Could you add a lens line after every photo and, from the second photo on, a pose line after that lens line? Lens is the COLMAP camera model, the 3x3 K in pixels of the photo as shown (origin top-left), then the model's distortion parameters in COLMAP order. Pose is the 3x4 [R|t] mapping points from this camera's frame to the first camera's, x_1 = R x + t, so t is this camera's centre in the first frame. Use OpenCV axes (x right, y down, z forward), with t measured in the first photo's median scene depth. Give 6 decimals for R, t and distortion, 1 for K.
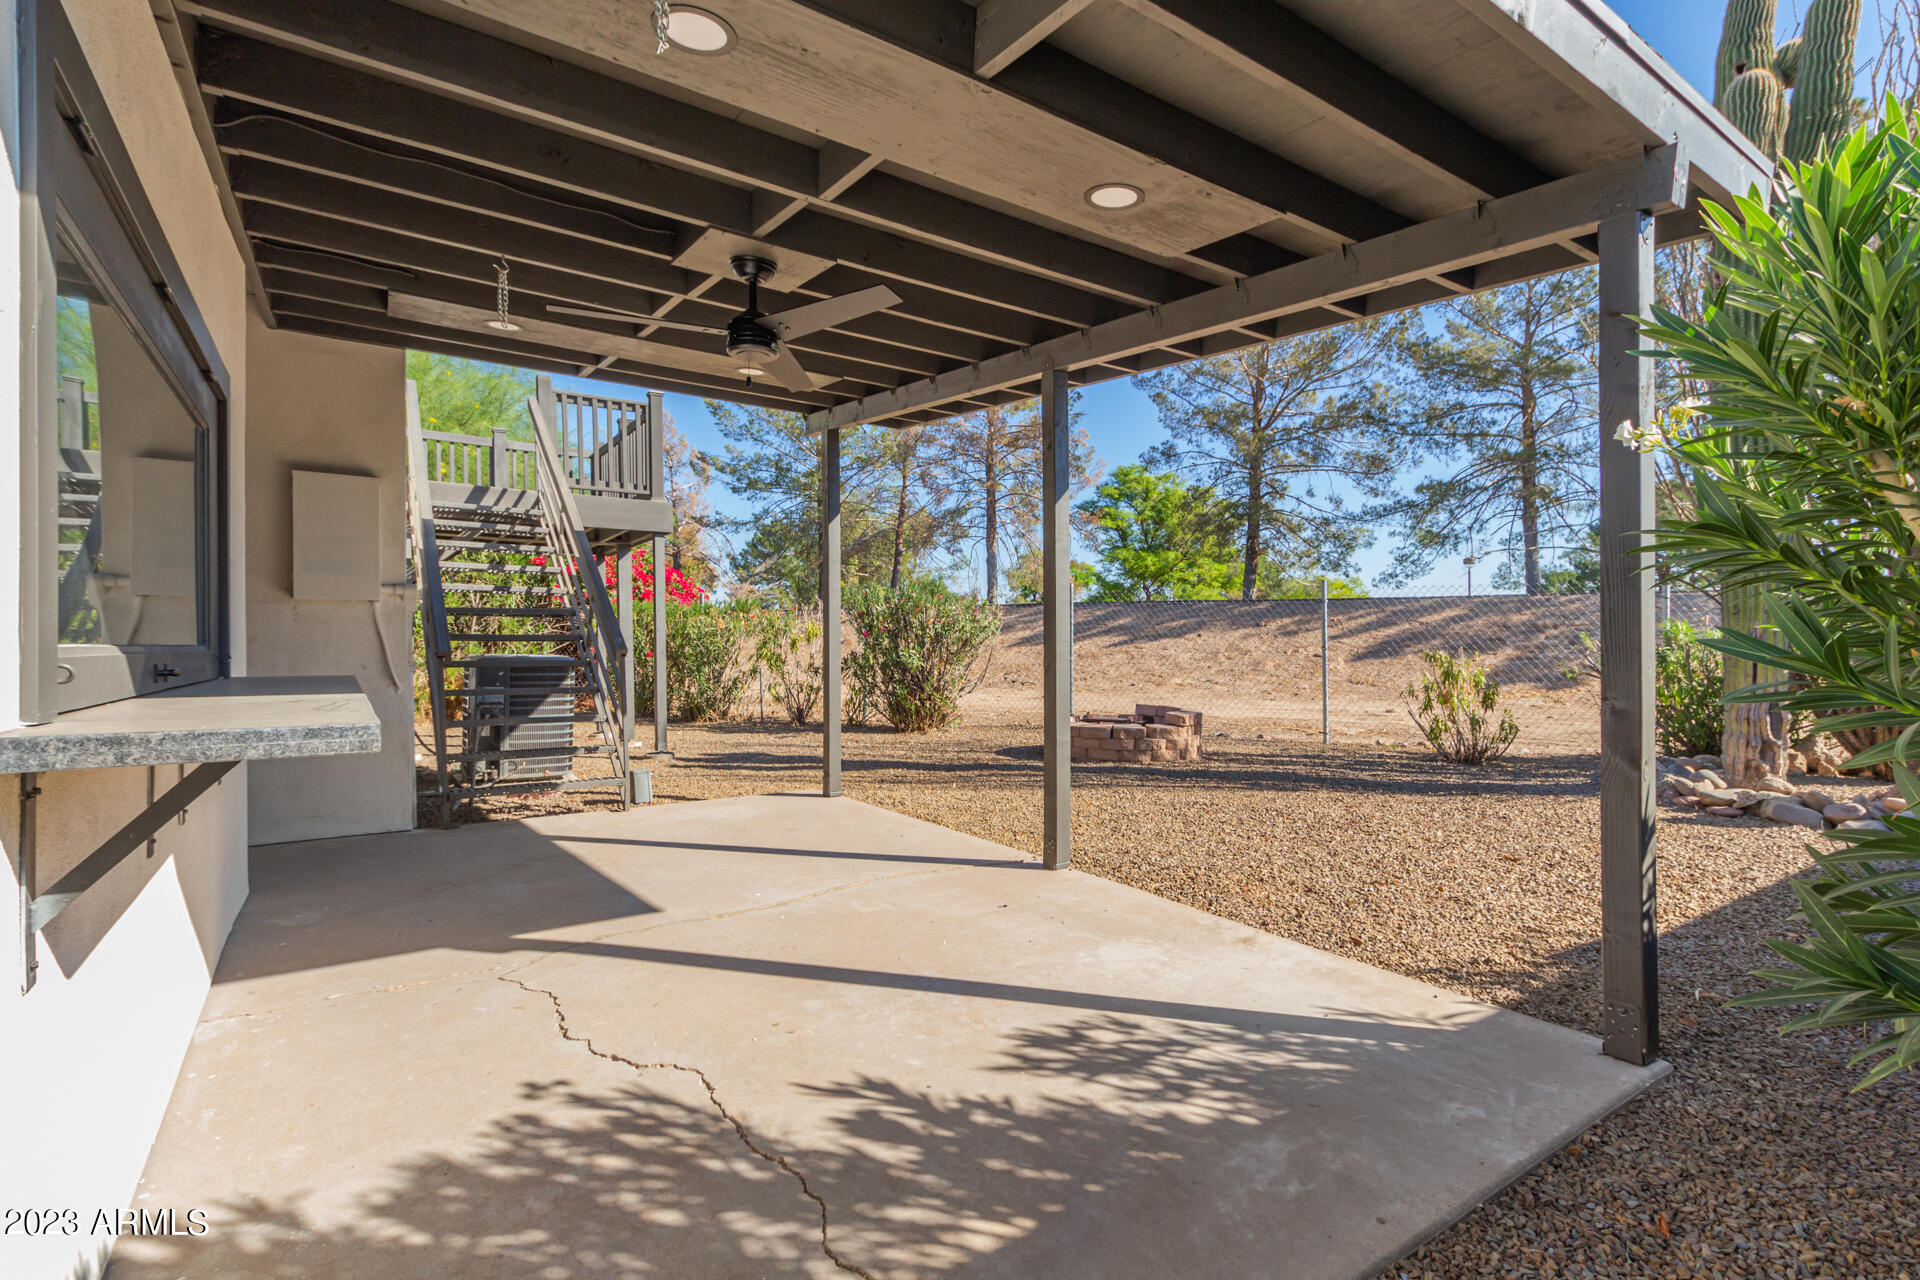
lens RADIAL K [[880.2, 0, 976.7], [0, 880.2, 647.0], [0, 0, 1]] dist [0.001004, -0.000605]
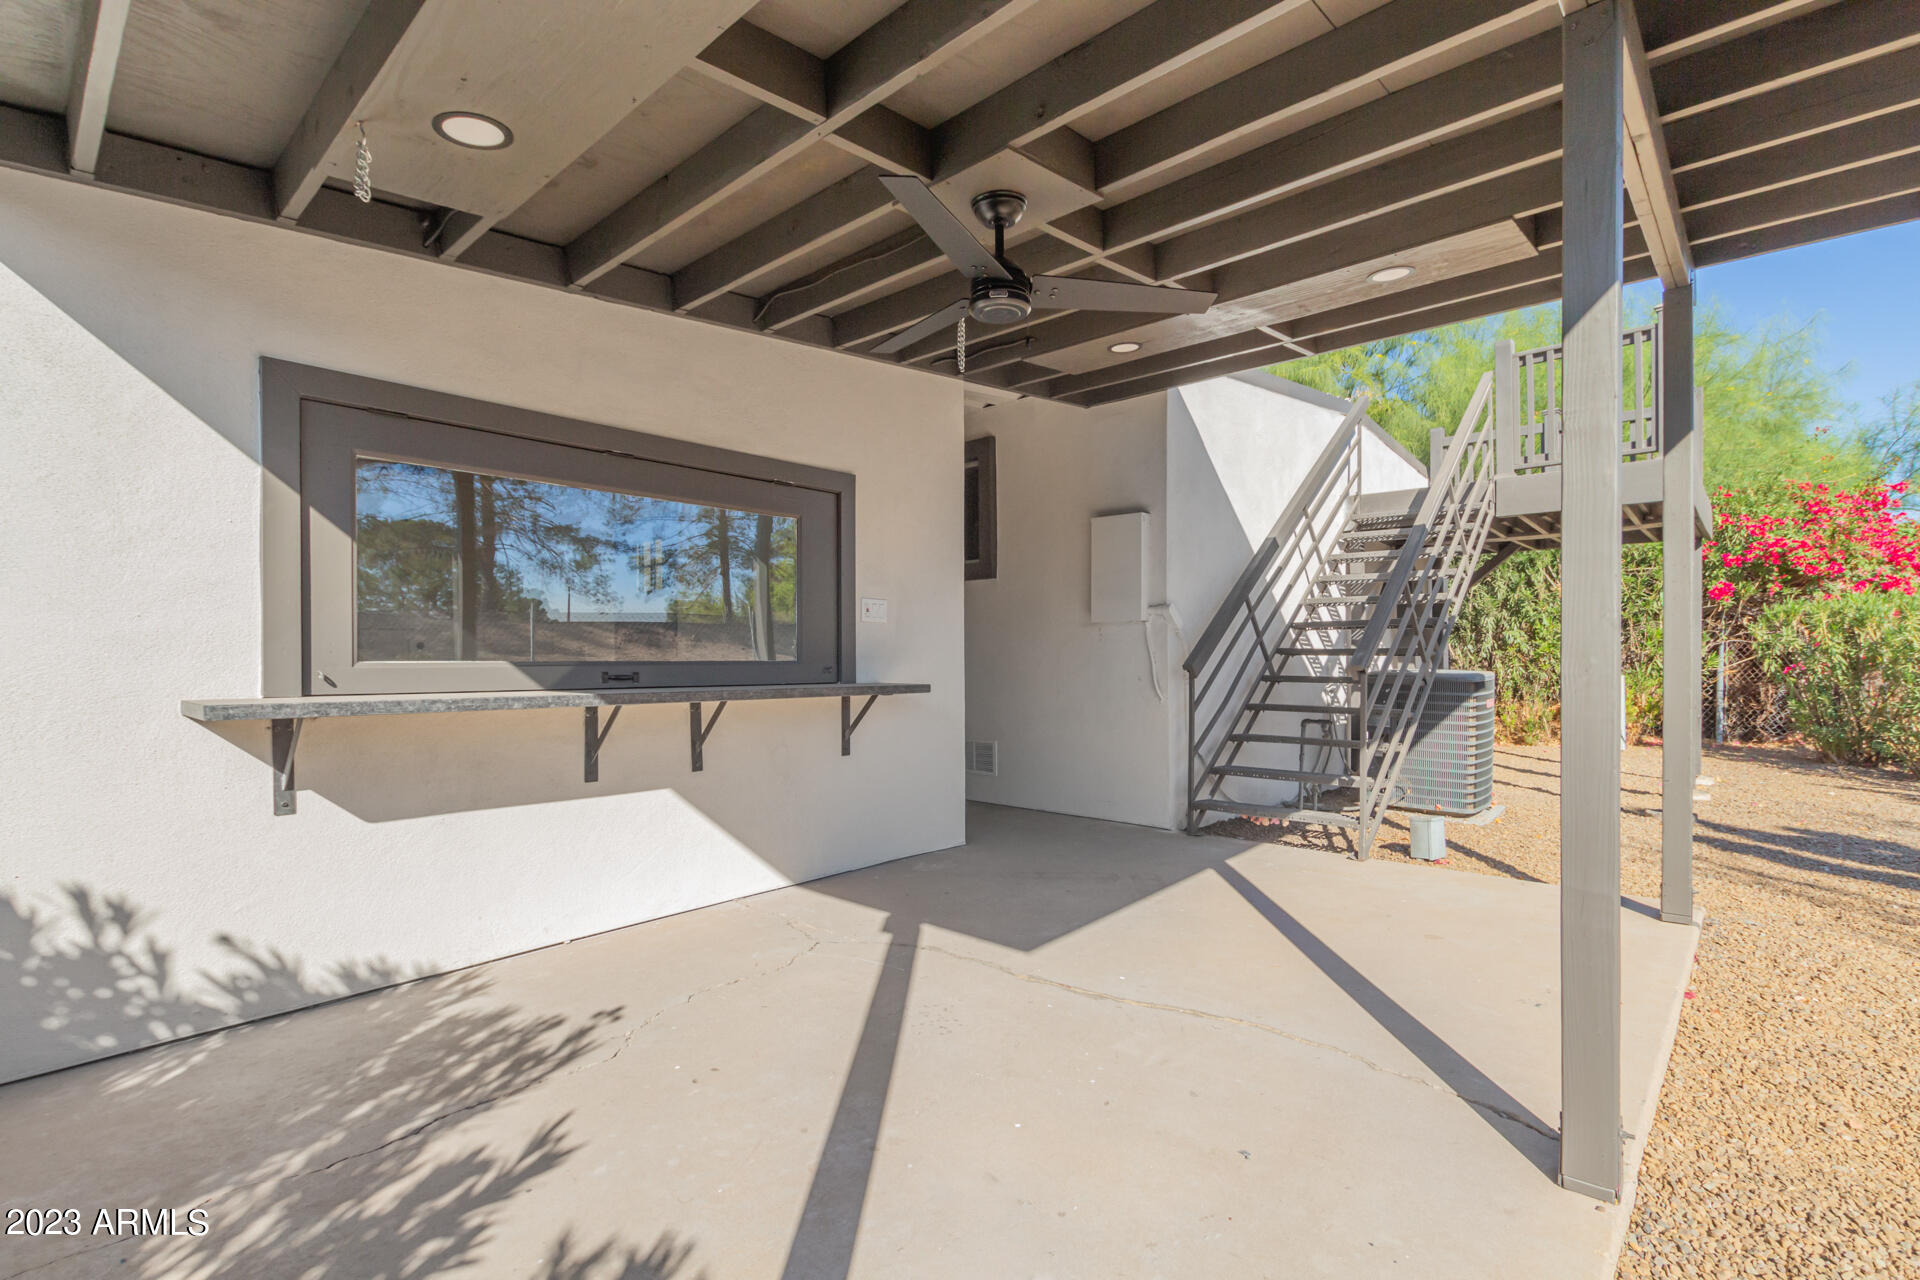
lens RADIAL K [[880.2, 0, 972.6], [0, 880.2, 653.9], [0, 0, 1]] dist [0.001004, -0.000605]
pose [[0.229563, -0.008803, -0.973254, 0.941919], [0.002774, 0.999961, -0.008390, -0.001211], [0.973290, -0.000774, 0.229579, 1.345105]]
